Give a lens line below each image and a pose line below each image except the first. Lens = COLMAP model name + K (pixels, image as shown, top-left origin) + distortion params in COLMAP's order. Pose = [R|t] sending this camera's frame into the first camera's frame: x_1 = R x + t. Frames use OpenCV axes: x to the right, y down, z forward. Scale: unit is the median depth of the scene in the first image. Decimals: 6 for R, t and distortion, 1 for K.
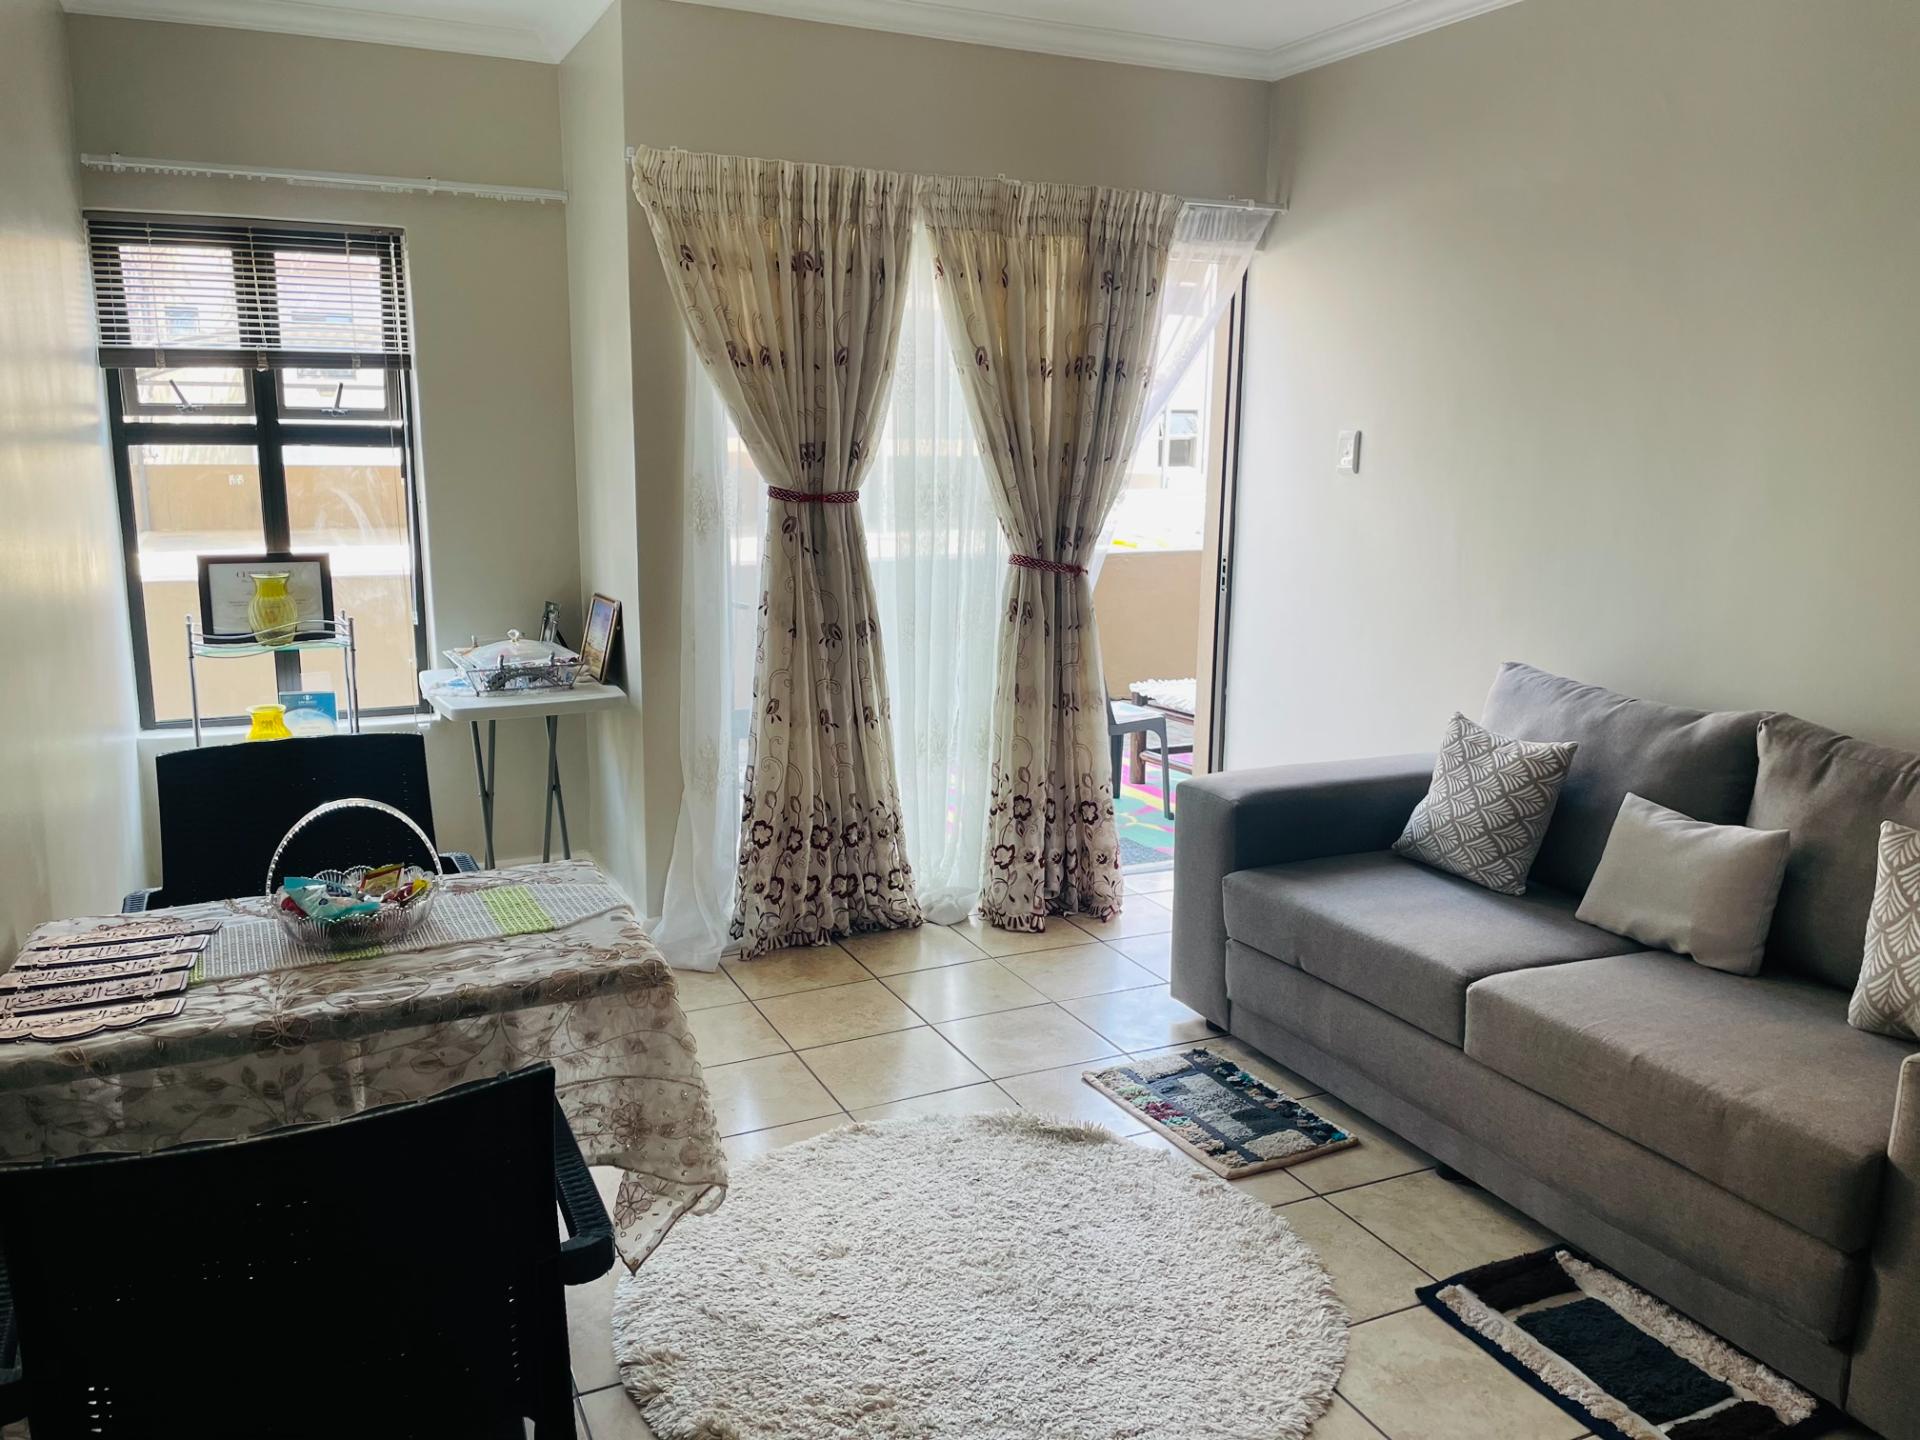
lens RADIAL K [[1452.8, 0, 947.8], [0, 1452.8, 731.3], [0, 0, 1]] dist [0.022607, -0.008964]
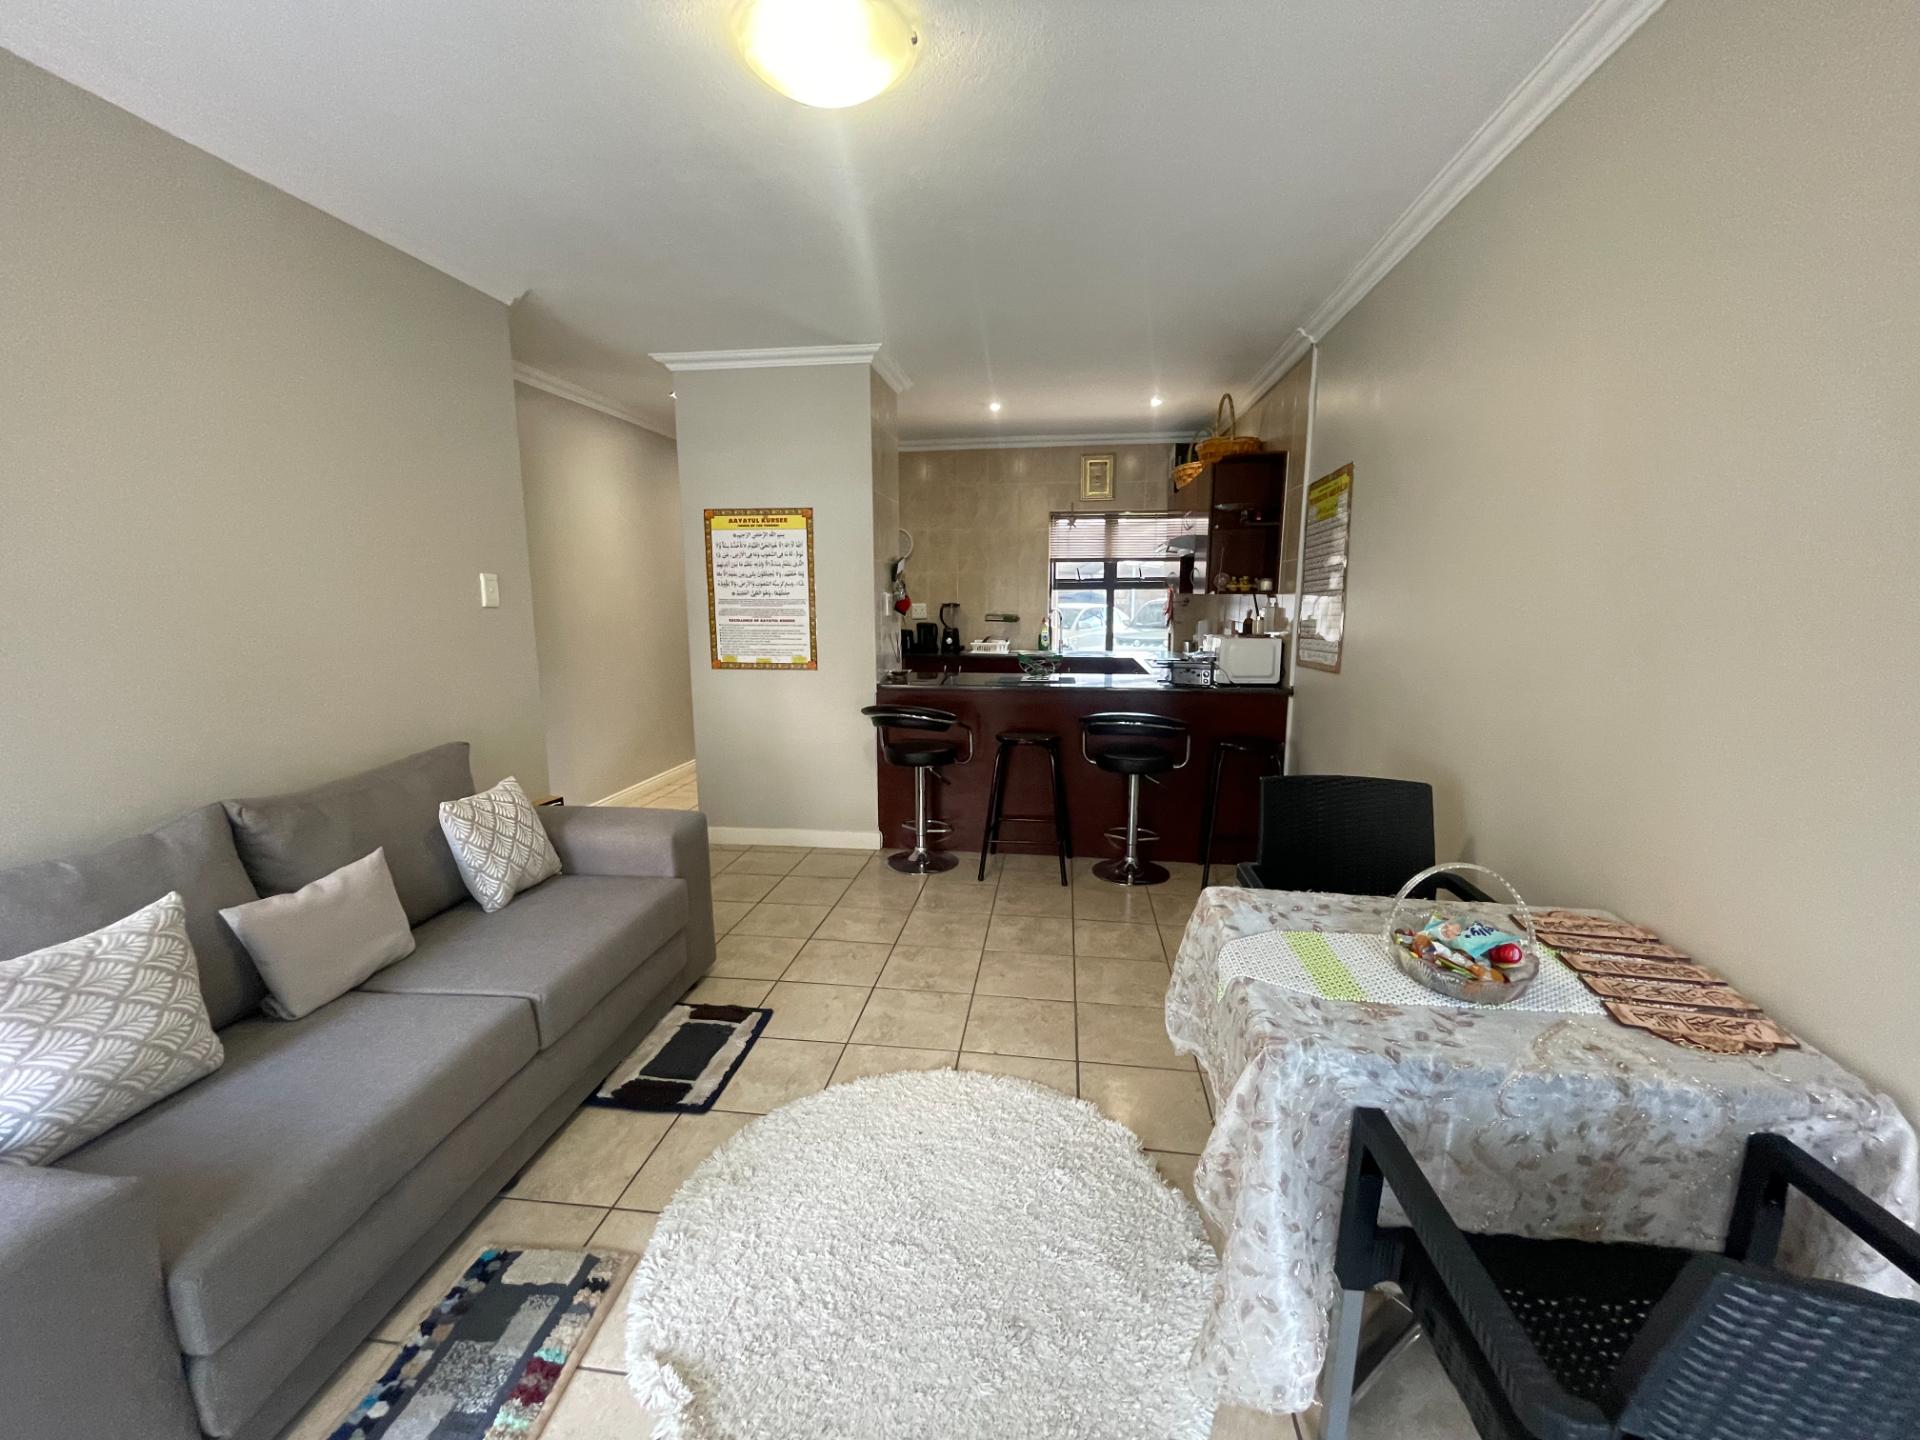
lens RADIAL K [[777.3, 0, 961.0], [0, 777.3, 721.9], [0, 0, 1]] dist [-0.002534, -0.000132]
pose [[-0.842785, -0.102005, 0.528496, -0.276520], [0.101687, 0.934022, 0.342435, -0.237292], [-0.528558, 0.342341, -0.776807, 1.206570]]
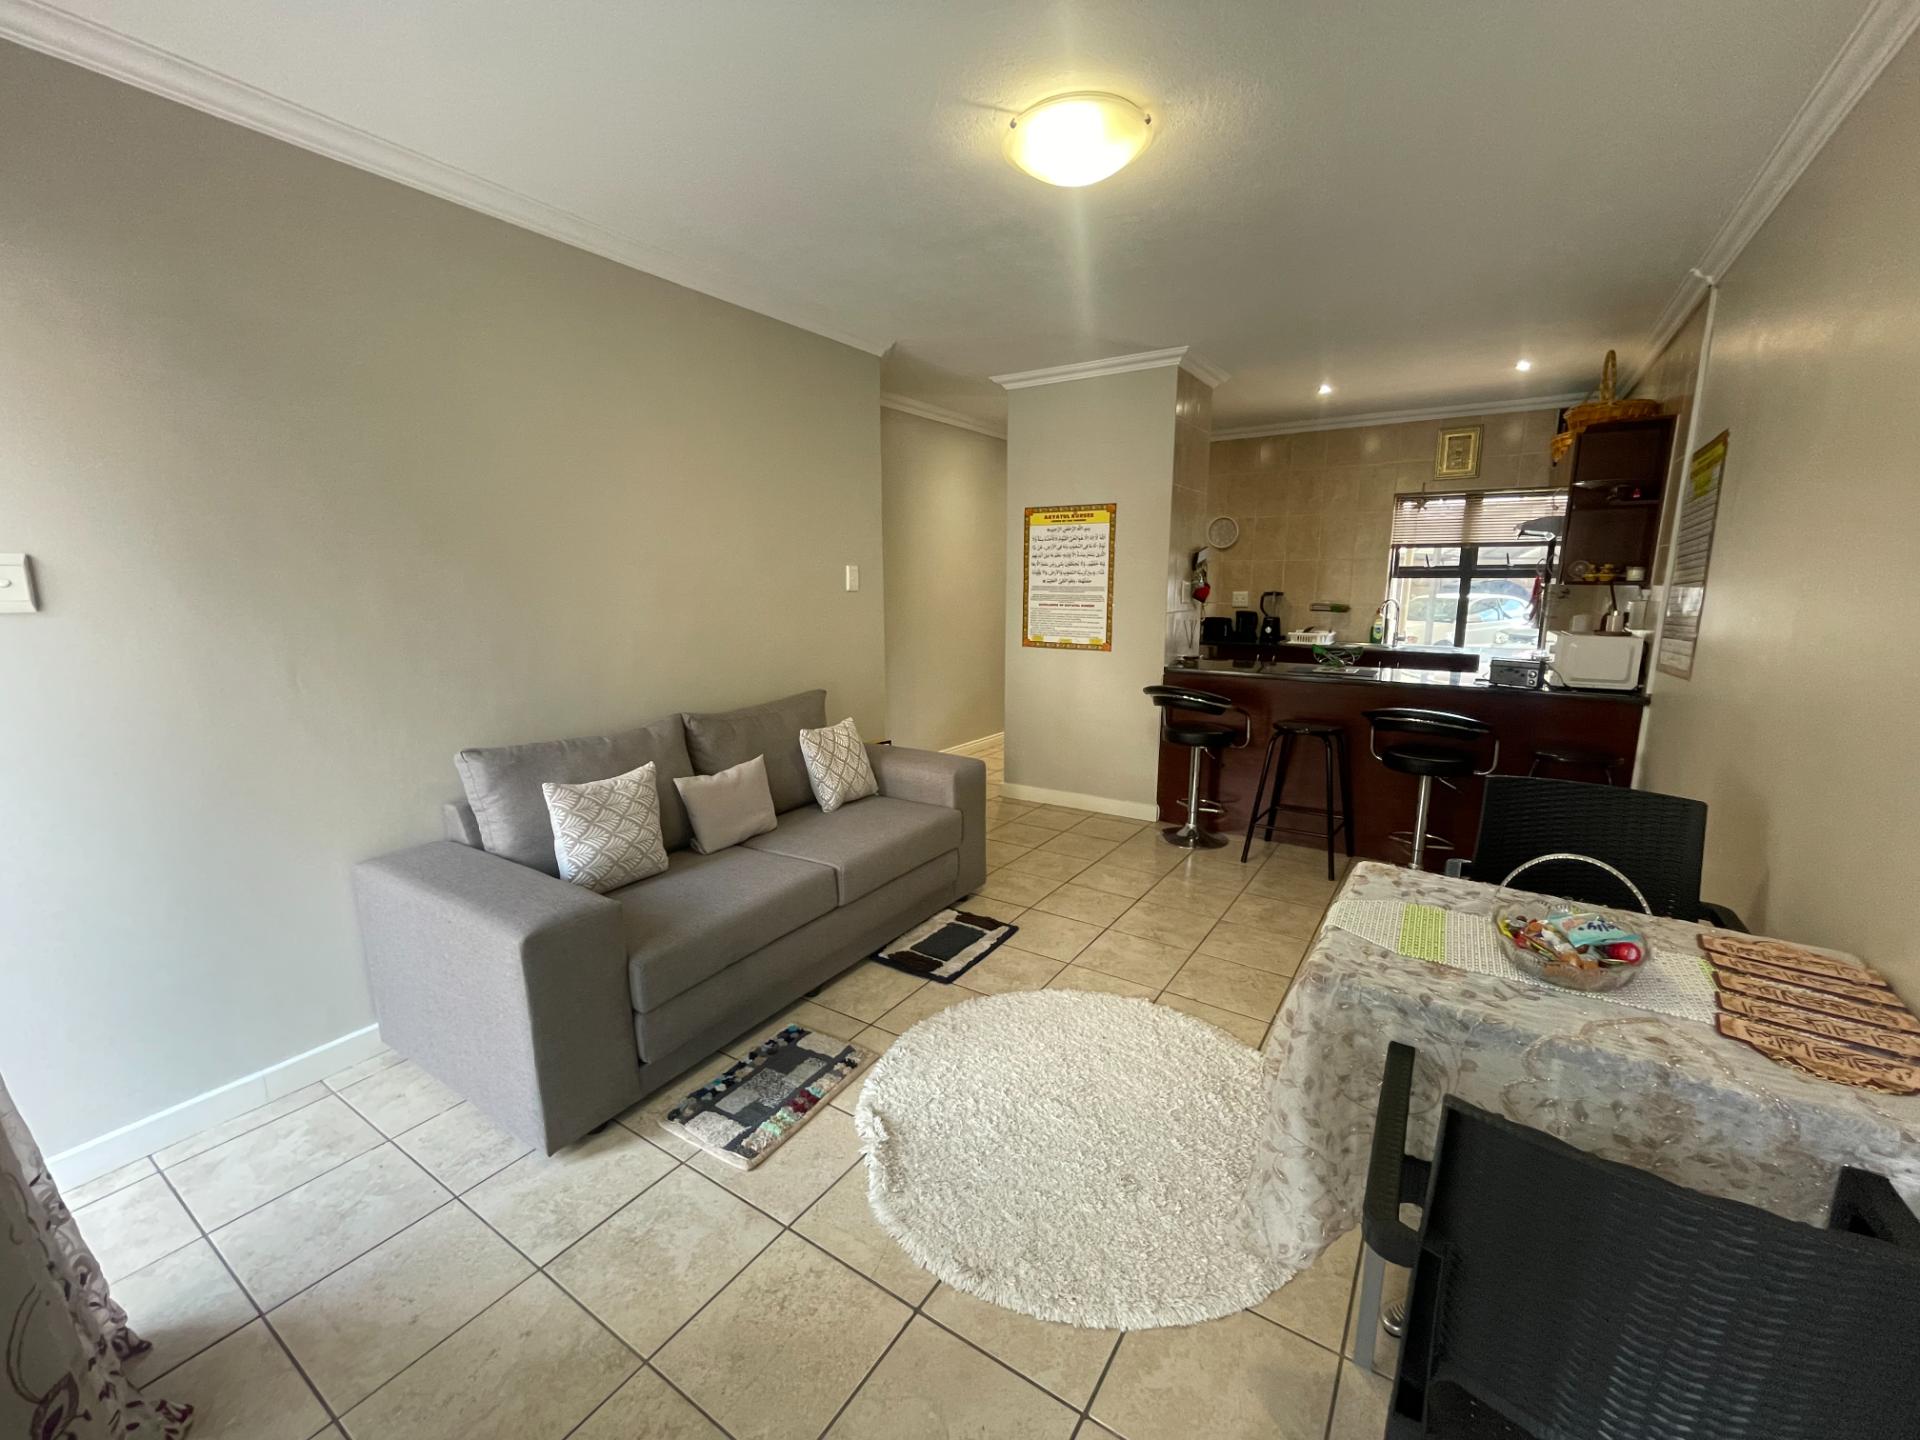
lens RADIAL K [[777.3, 0, 967.6], [0, 777.3, 721.2], [0, 0, 1]] dist [-0.002534, -0.000132]
pose [[-0.527483, -0.169053, 0.832576, -0.476386], [0.168134, 0.939846, 0.297356, -0.246932], [-0.832762, 0.296834, -0.467329, 1.219467]]
